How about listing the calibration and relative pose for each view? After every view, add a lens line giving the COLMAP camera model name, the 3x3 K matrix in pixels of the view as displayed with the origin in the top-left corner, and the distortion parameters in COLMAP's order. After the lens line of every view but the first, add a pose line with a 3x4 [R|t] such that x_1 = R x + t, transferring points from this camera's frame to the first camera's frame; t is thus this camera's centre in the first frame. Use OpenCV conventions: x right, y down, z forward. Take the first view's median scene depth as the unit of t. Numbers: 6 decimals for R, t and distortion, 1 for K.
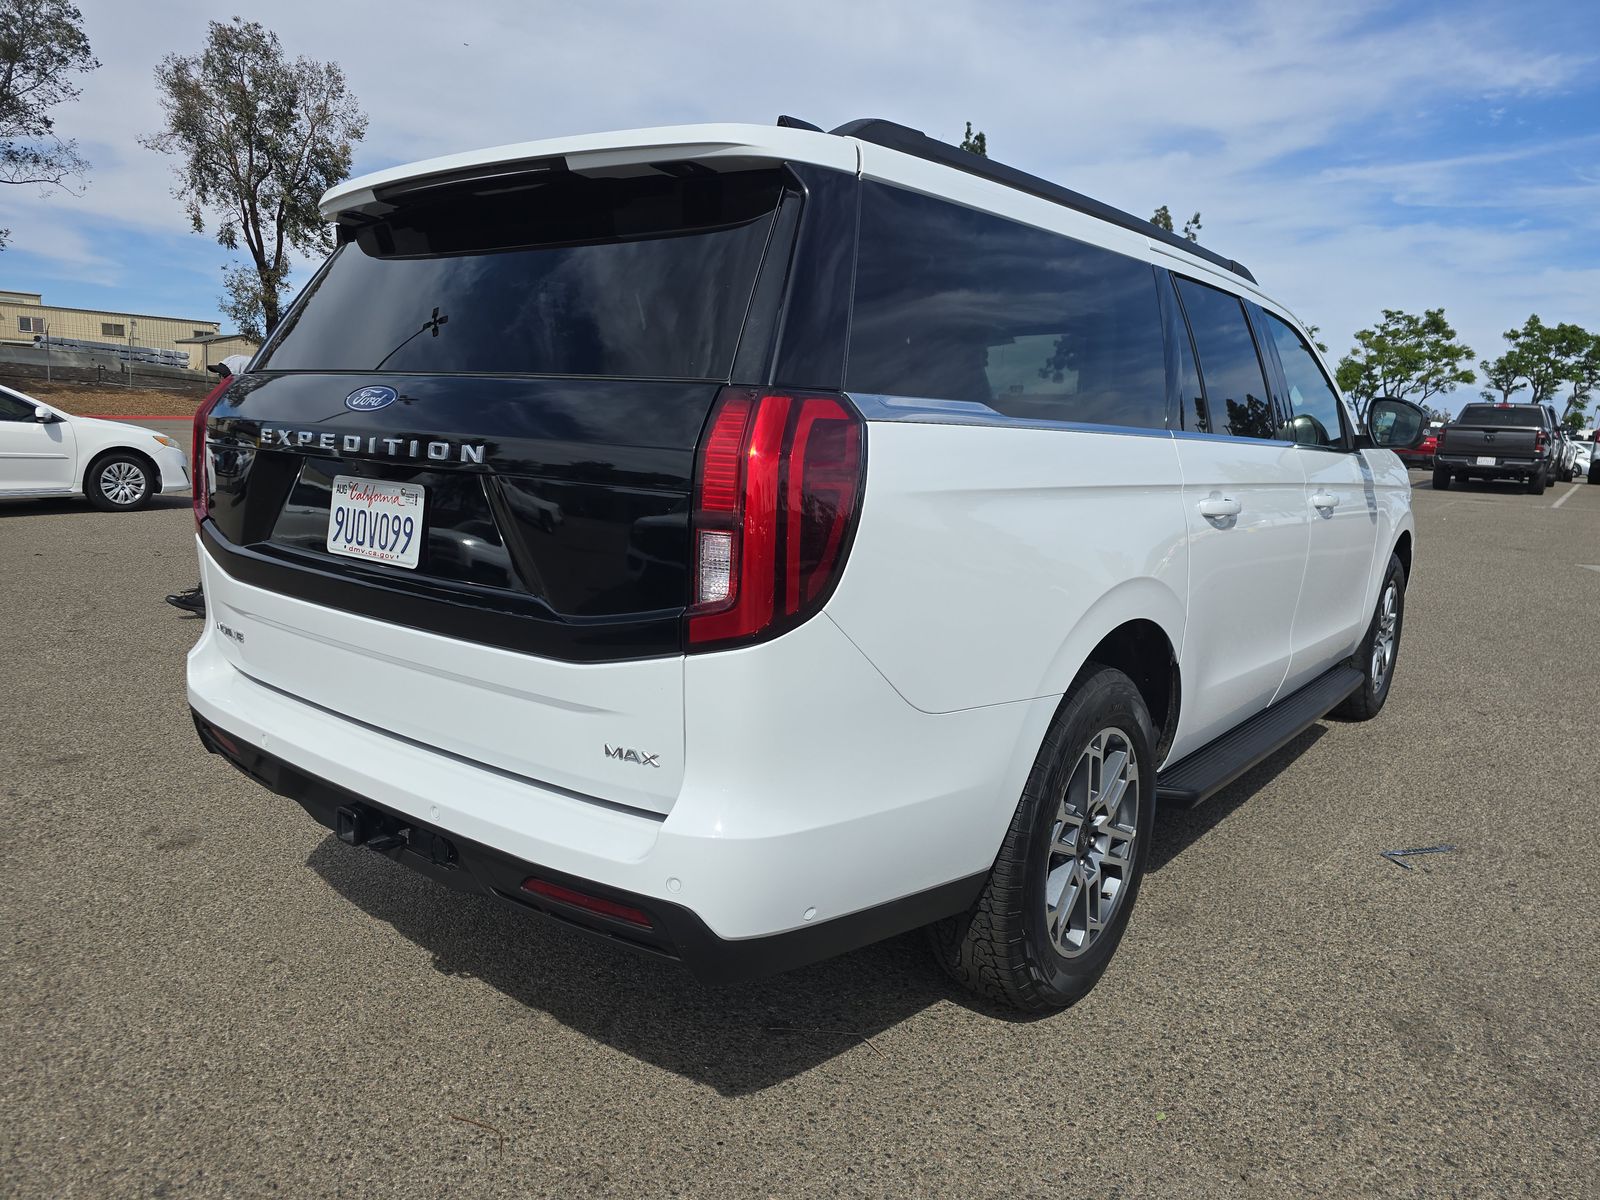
lens RADIAL K [[1076.0, 0, 800.0], [0, 1076.0, 600.0], [0, 0, 1]] dist [0.035953, -0.001673]
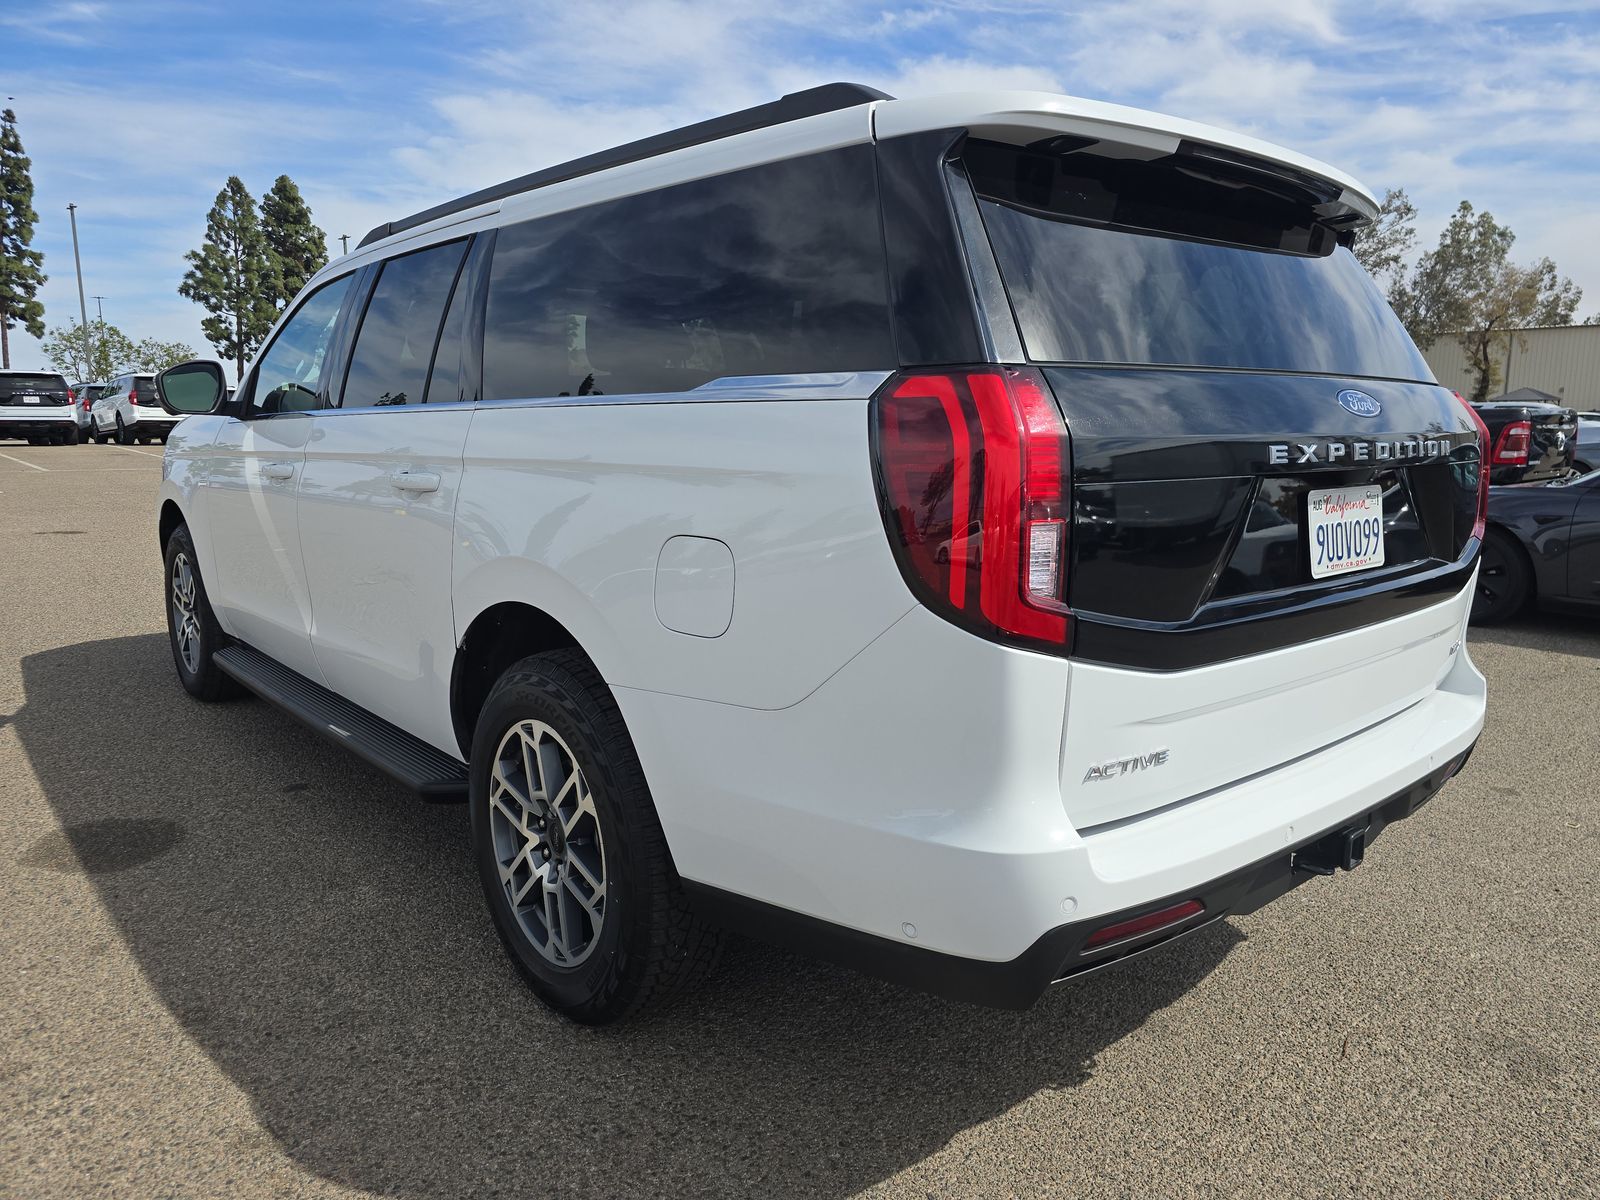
lens RADIAL K [[1076.0, 0, 800.0], [0, 1076.0, 600.0], [0, 0, 1]] dist [0.035953, -0.001673]
pose [[0.198621, -0.200633, 0.959321, -1.425606], [0.162130, 0.972063, 0.169730, -0.255396], [-0.966573, 0.121823, 0.225600, 1.258450]]
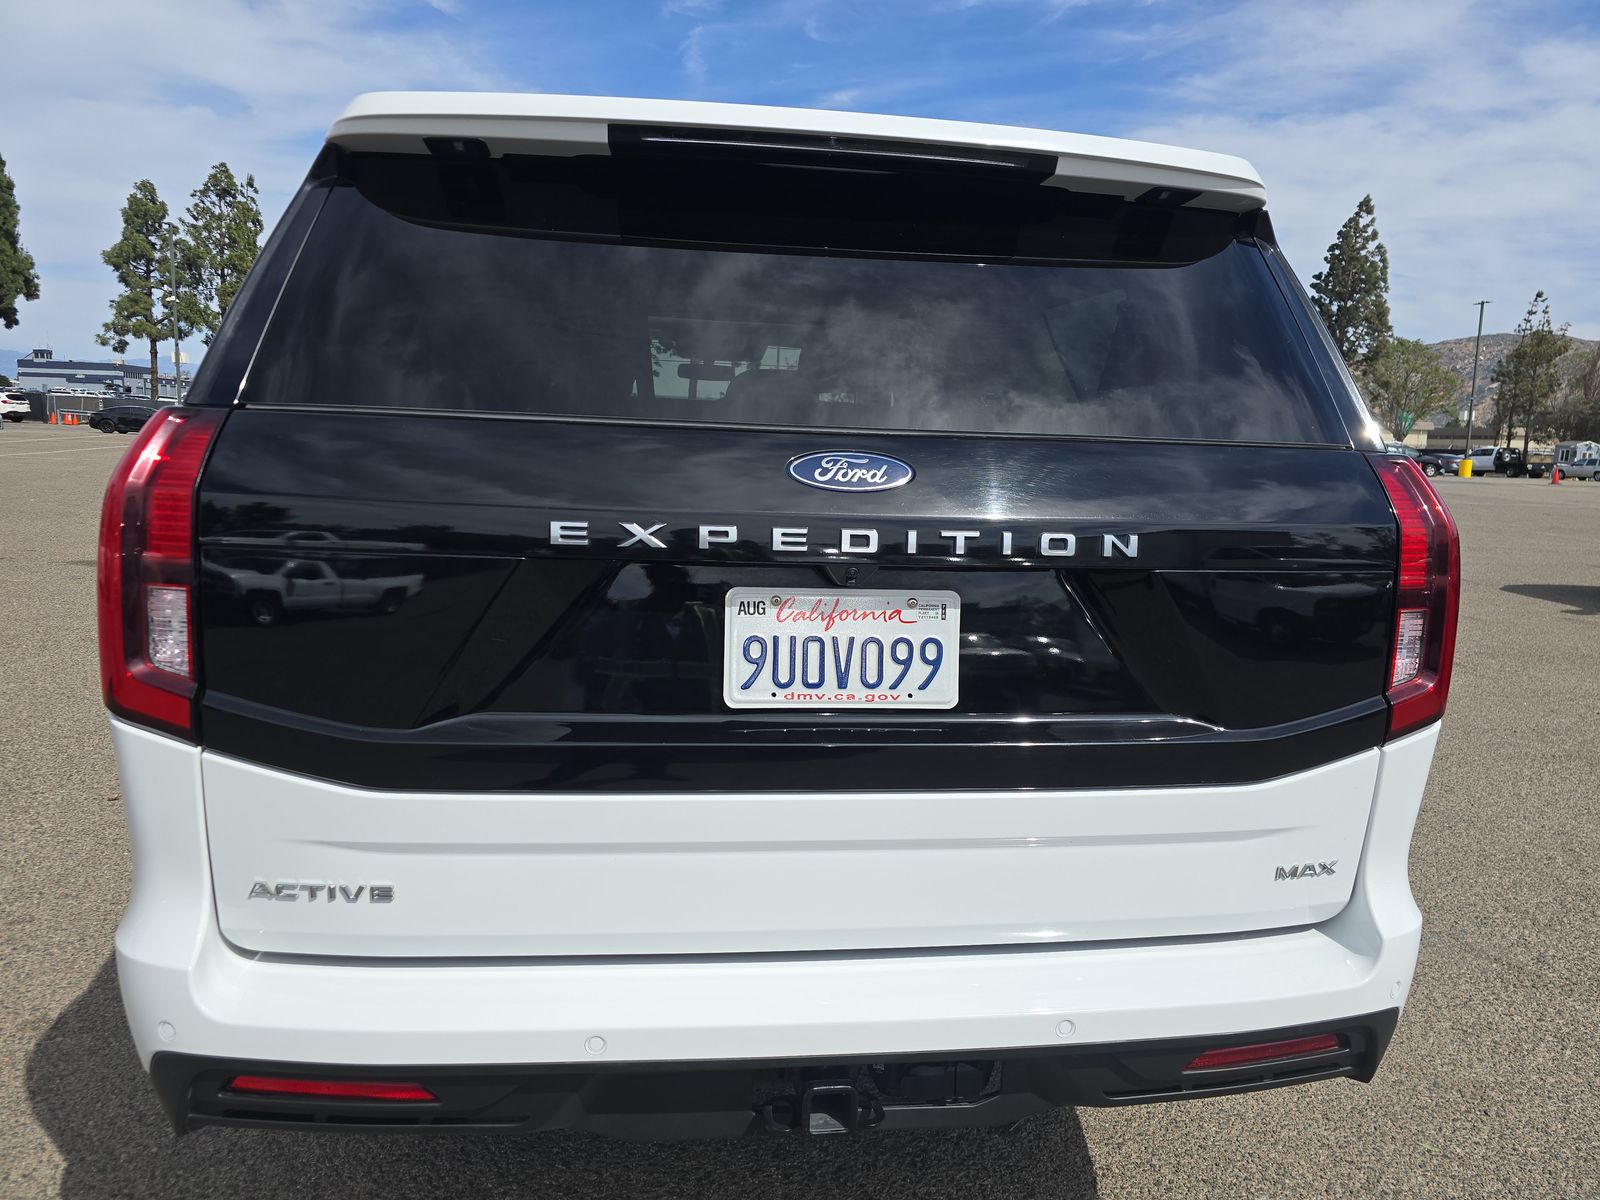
lens RADIAL K [[1074.1, 0, 800.0], [0, 1074.1, 600.0], [0, 0, 1]] dist [0.094045, -0.101967]
pose [[0.702826, -0.122298, 0.700770, -0.879435], [0.109143, 0.991986, 0.063658, -0.149570], [-0.702939, 0.031744, 0.710541, 0.539230]]
